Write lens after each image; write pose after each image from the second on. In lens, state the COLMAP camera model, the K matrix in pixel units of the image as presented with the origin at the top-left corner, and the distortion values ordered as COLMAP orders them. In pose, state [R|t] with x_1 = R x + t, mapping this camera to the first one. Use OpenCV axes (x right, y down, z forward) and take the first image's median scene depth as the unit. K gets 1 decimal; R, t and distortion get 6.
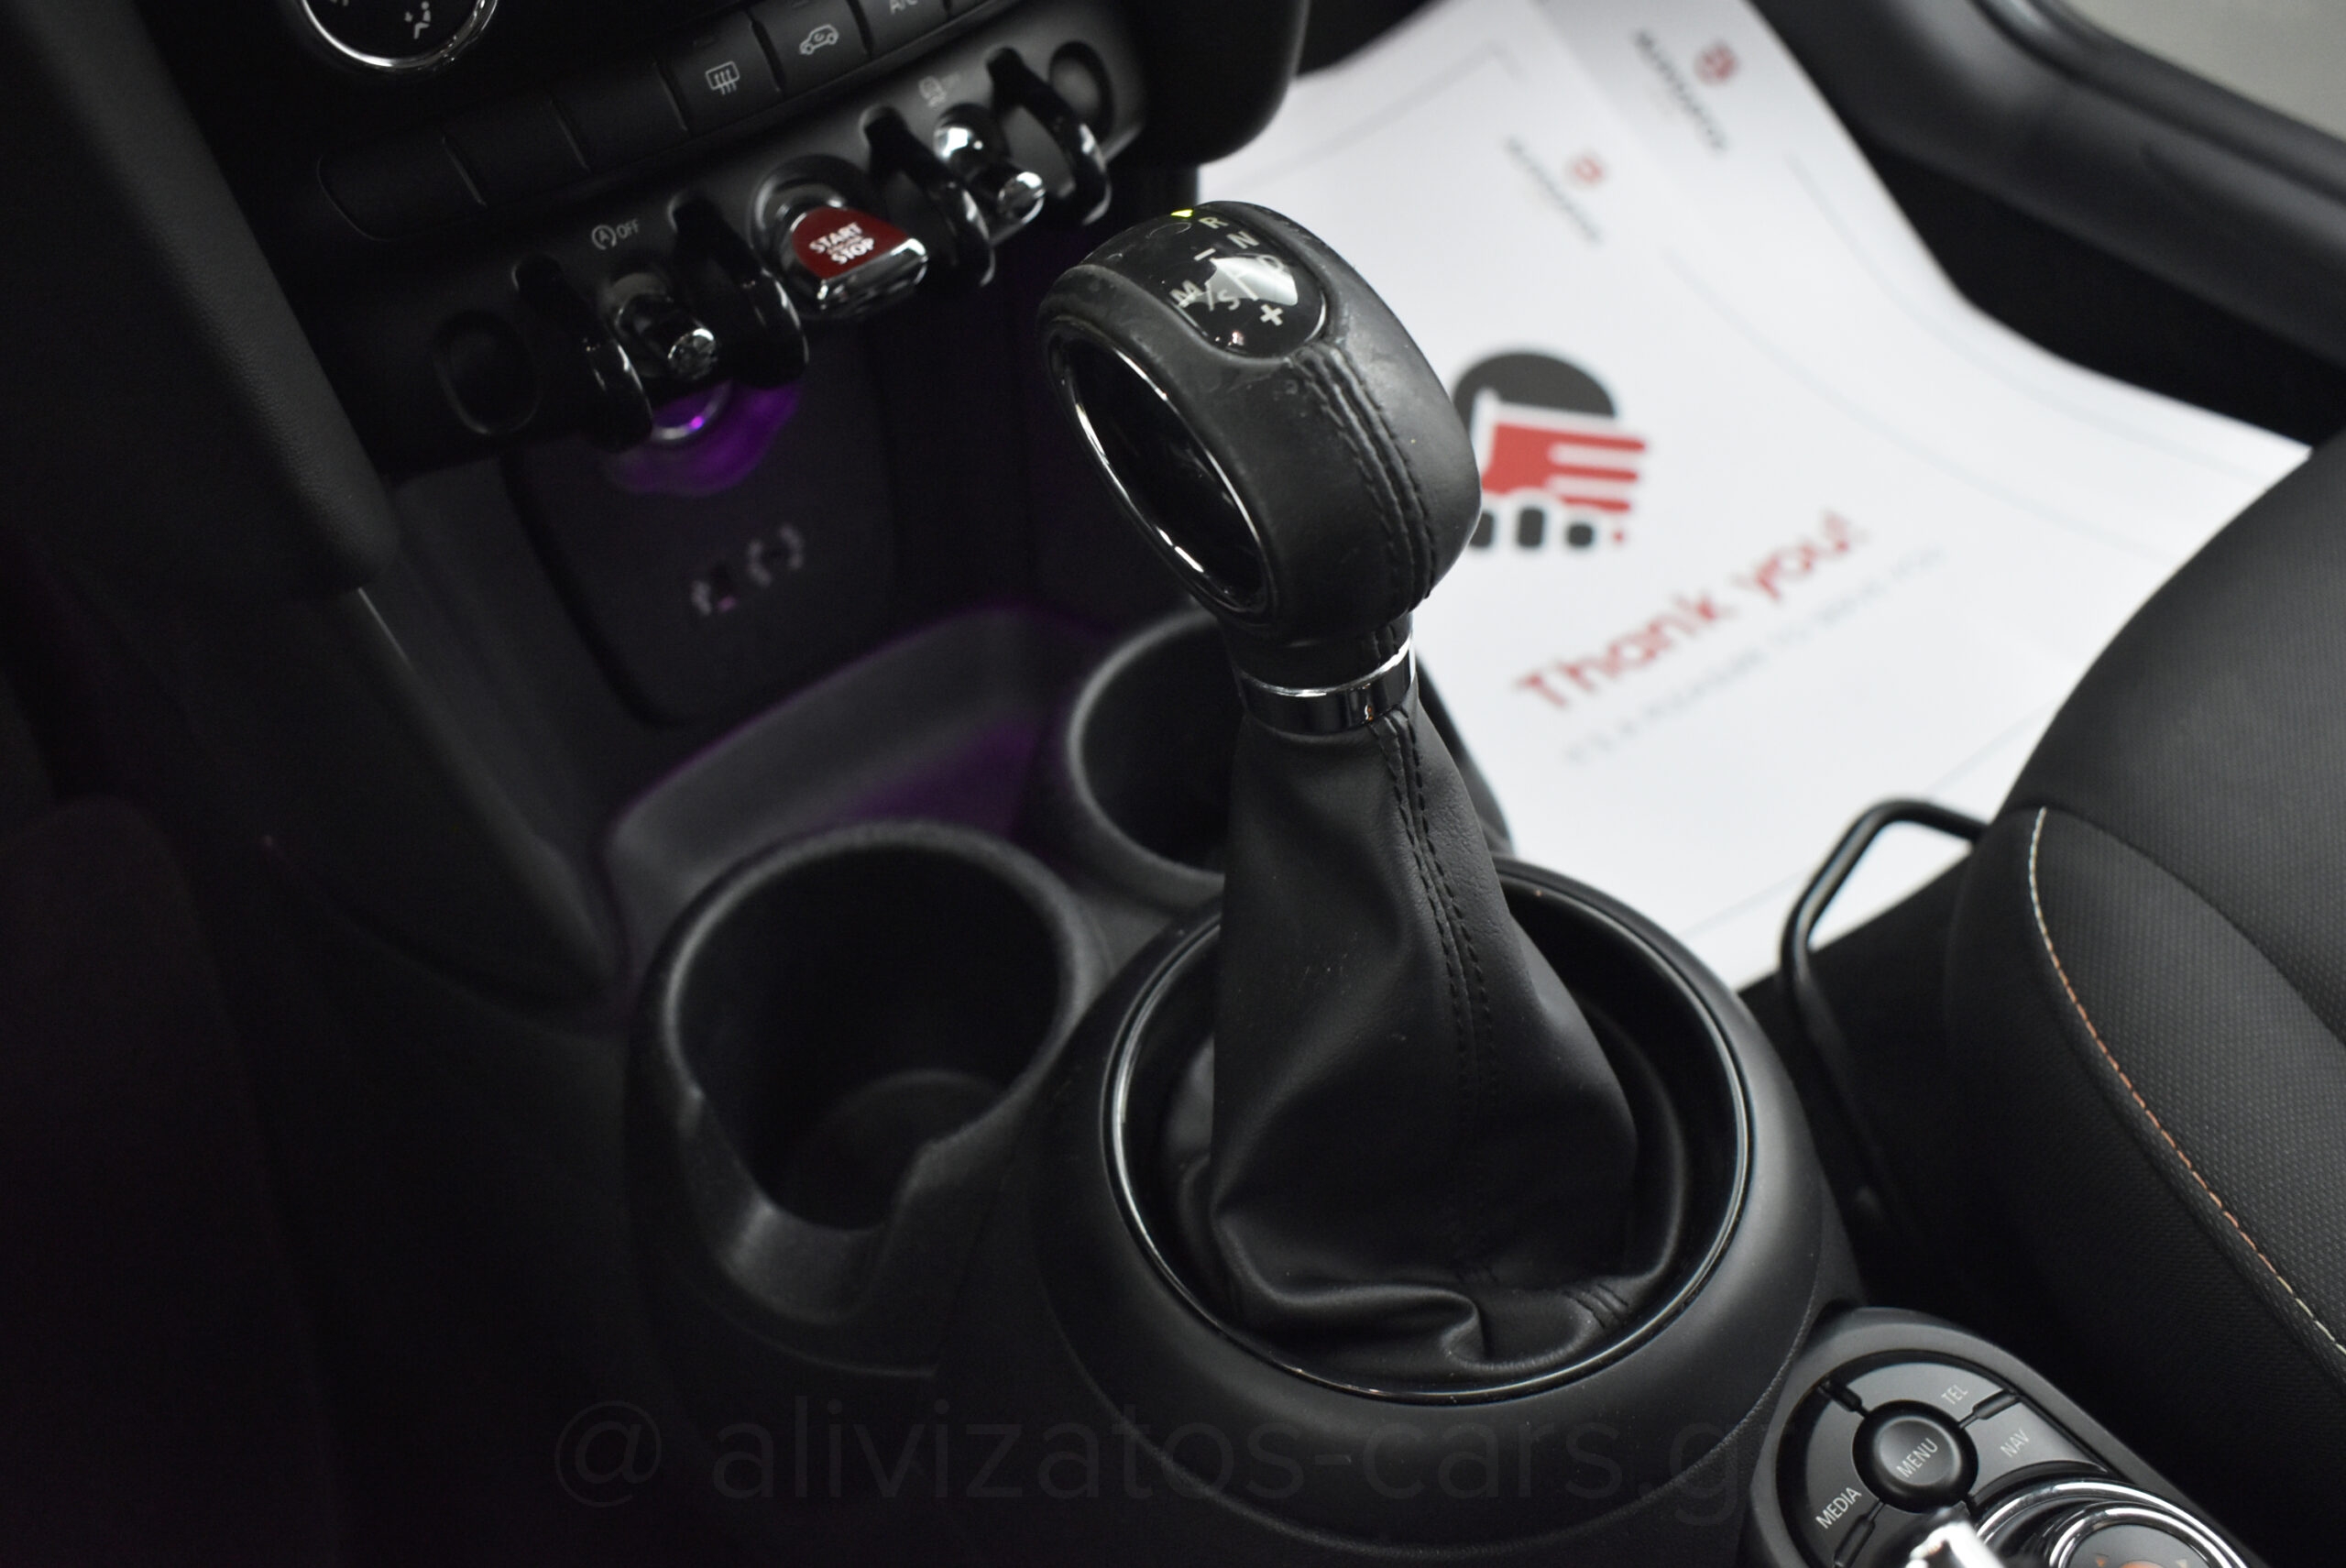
lens RADIAL K [[2162.6, 0, 1173.0], [0, 2162.6, 784.0], [0, 0, 1]] dist [-0.086041, 0.000754]
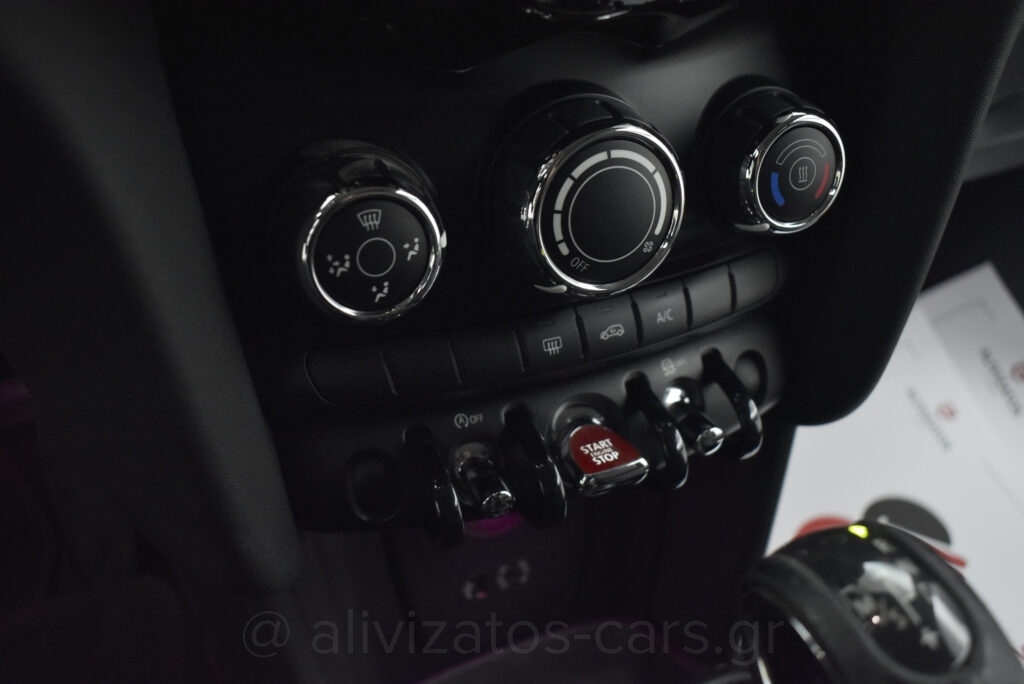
lens RADIAL K [[943.9, 0, 512.0], [0, 943.9, 342.0], [0, 0, 1]] dist [-0.086041, 0.000754]
pose [[0.962681, 0.184372, -0.198121, -0.090890], [-0.228606, 0.945803, -0.230642, -0.148268], [0.144860, 0.267327, 0.952655, 0.279317]]
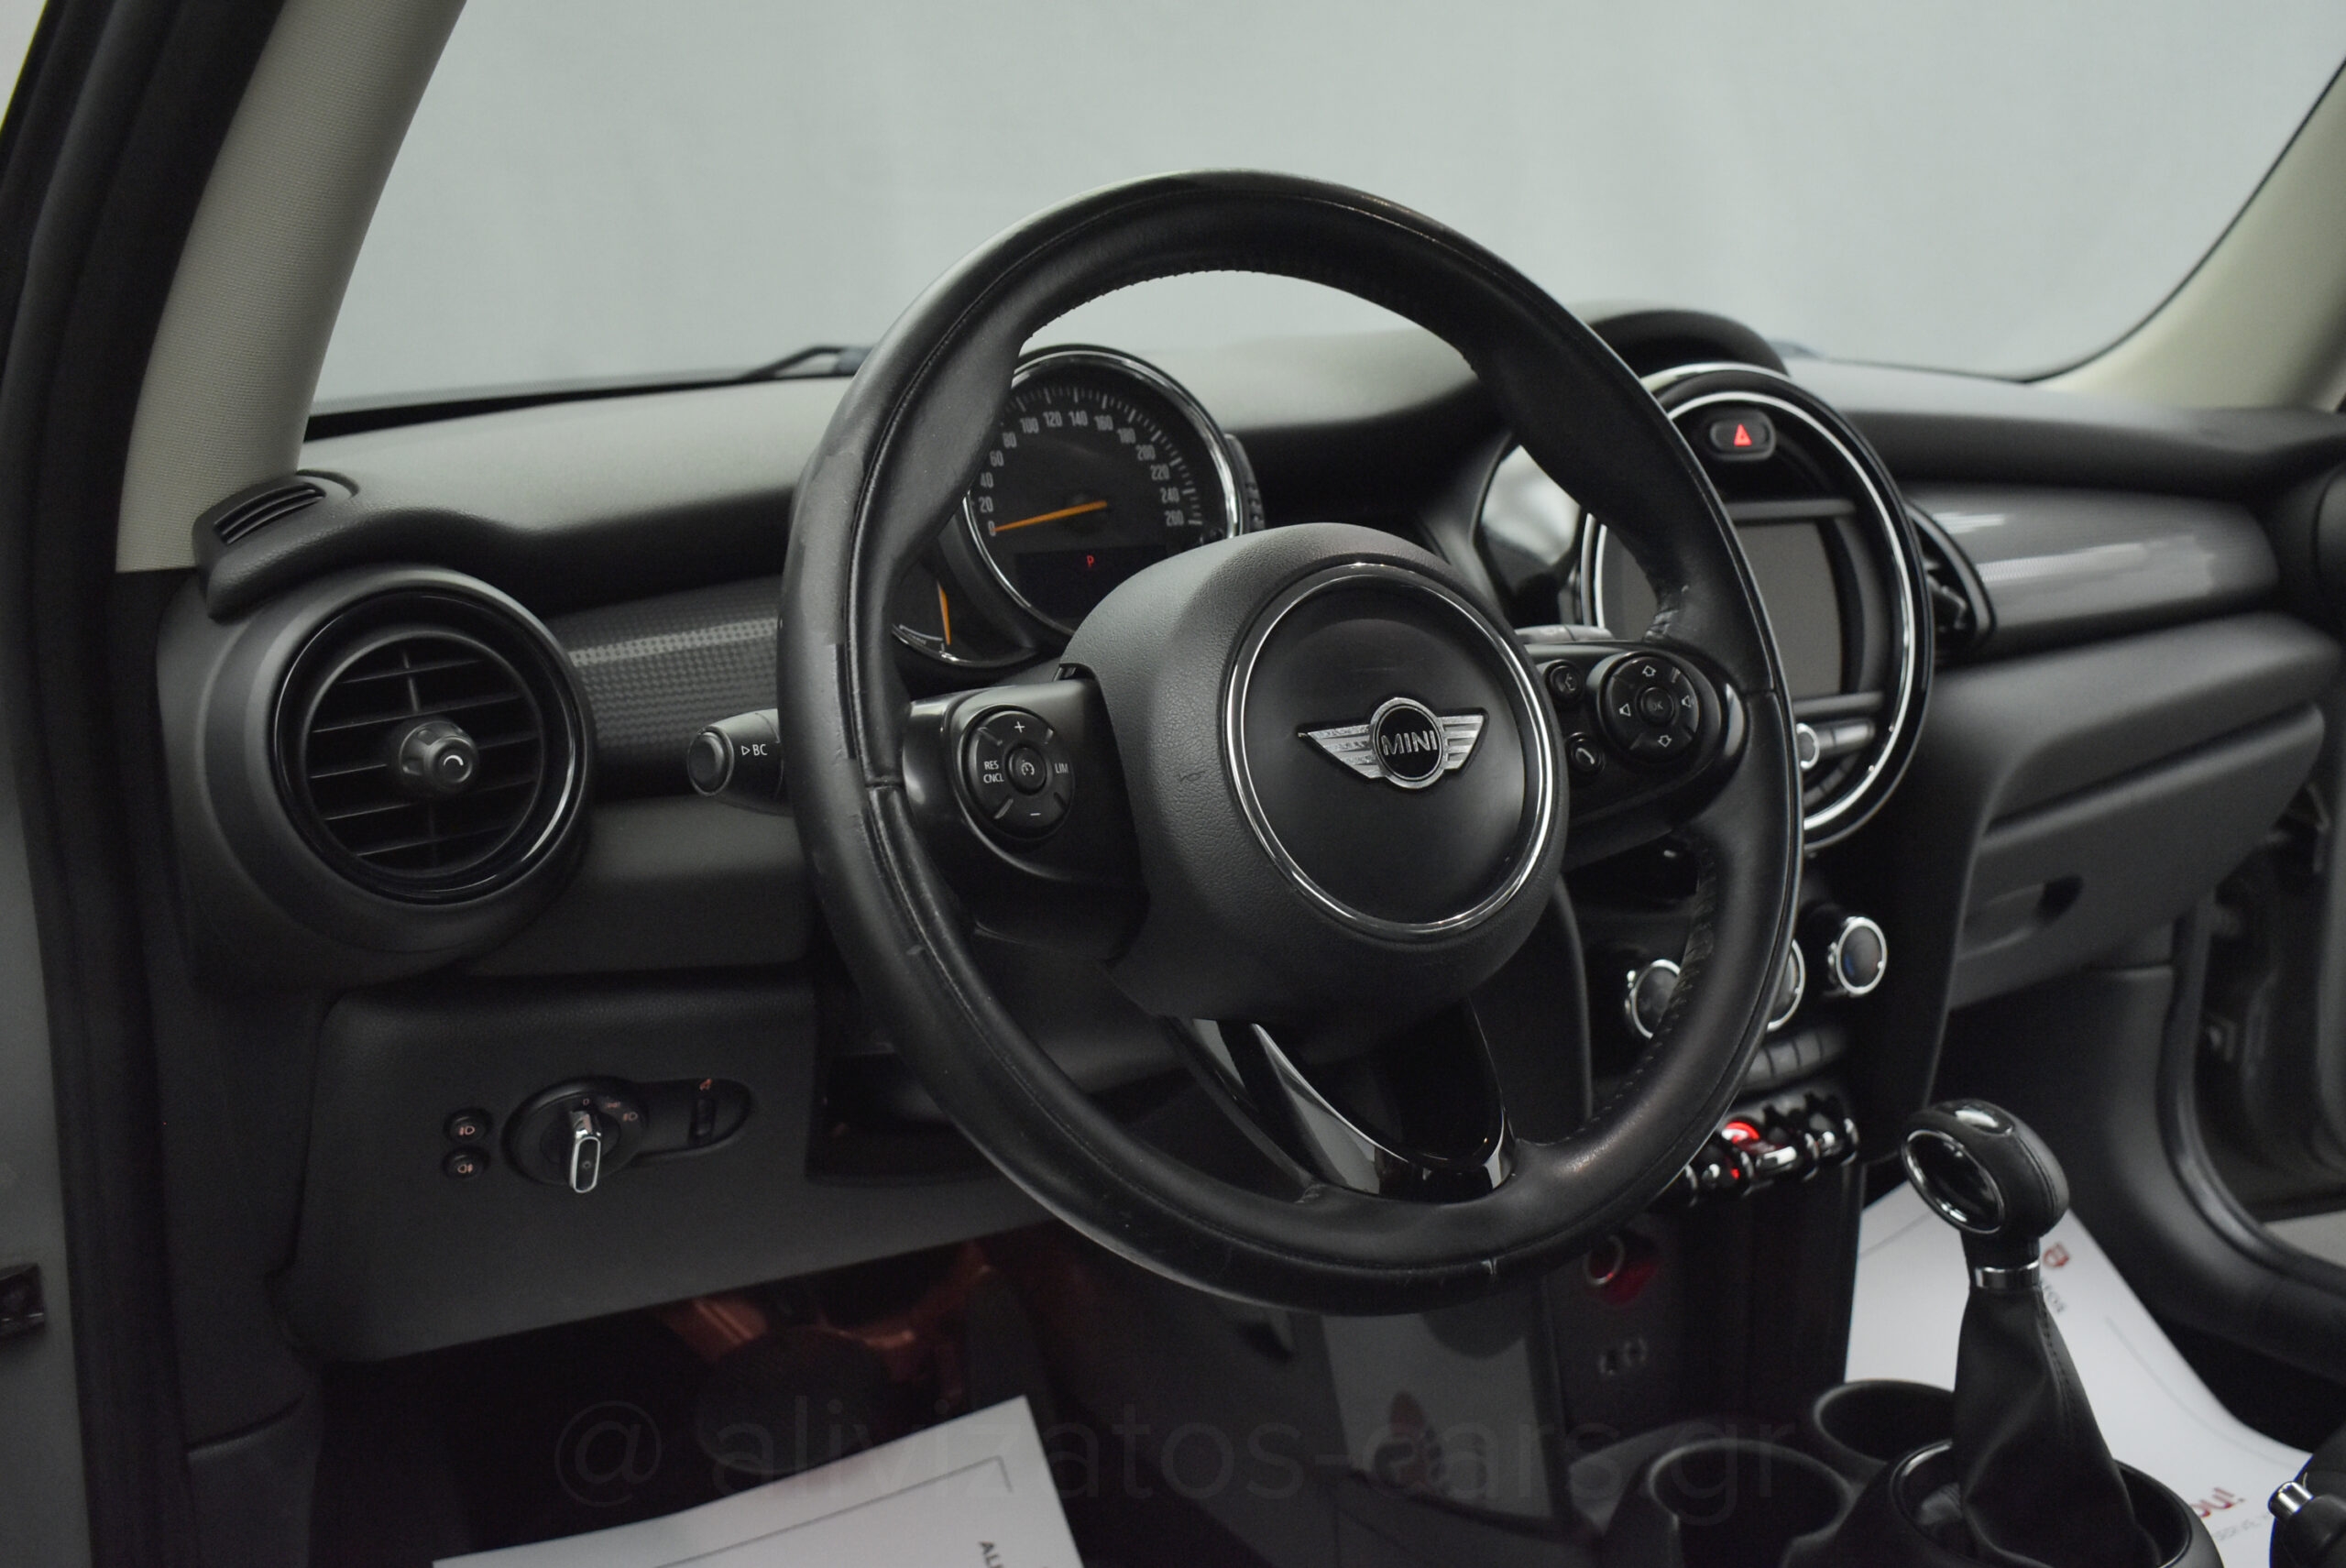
lens RADIAL K [[2162.6, 0, 1173.0], [0, 2162.6, 784.0], [0, 0, 1]] dist [-0.086041, 0.000754]
pose [[0.990646, 0.069017, -0.117714, -0.557092], [-0.125561, 0.798803, -0.588343, 0.930735], [0.053424, 0.597621, 0.799997, -1.220534]]
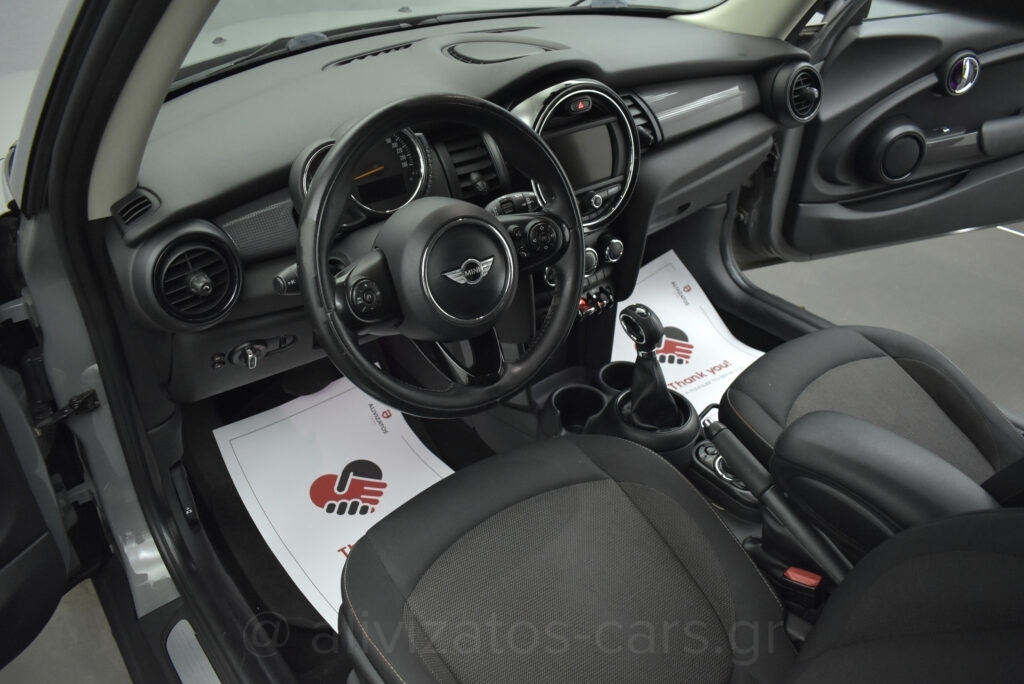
lens RADIAL K [[774.5, 0, 511.3], [0, 774.5, 335.5], [0, 0, 1]] dist [-0.101376, 0.005000]
pose [[0.998597, 0.048945, 0.020186, -0.503299], [-0.042292, 0.966796, -0.252026, 0.642925], [-0.031851, 0.250819, 0.967510, -1.935427]]
